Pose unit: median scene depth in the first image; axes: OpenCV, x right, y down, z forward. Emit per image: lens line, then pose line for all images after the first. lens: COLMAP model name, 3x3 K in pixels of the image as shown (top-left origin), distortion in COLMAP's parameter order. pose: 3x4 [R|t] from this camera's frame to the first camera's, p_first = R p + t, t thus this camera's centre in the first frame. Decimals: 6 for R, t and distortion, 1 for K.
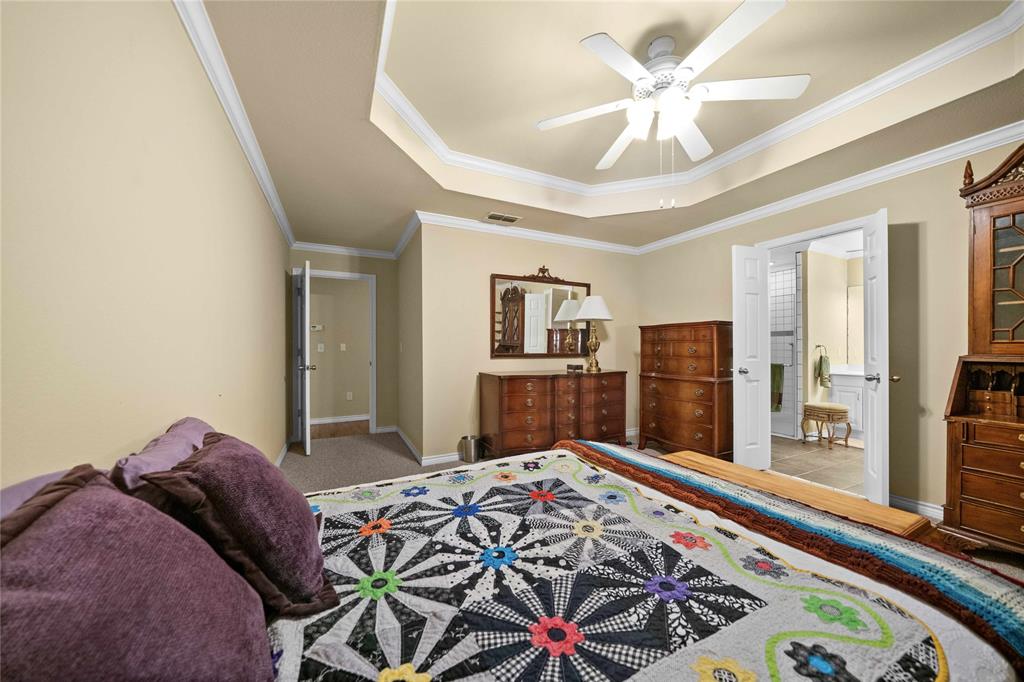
lens RADIAL K [[358.2, 0, 513.9], [0, 358.2, 347.9], [0, 0, 1]] dist [-0.004538, -0.000090]
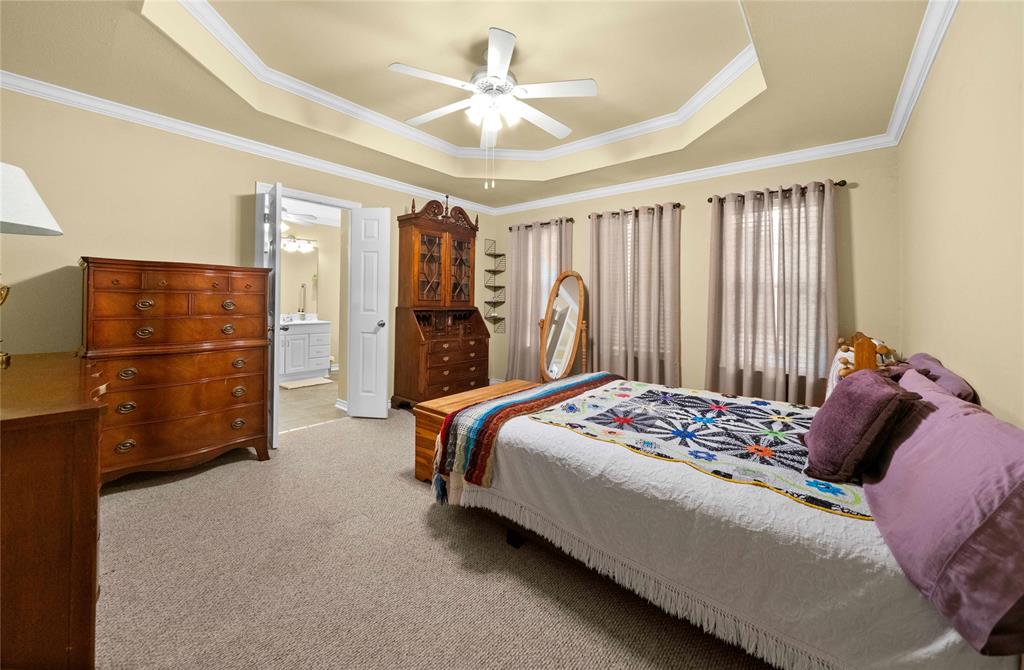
lens RADIAL K [[385.3, 0, 513.3], [0, 385.3, 299.4], [0, 0, 1]] dist [-0.000336, -0.000013]
pose [[-0.405860, -0.002941, 0.913931, -0.994028], [-0.013880, 0.999899, -0.002946, -0.023212], [-0.913830, -0.013881, -0.405860, 1.831376]]
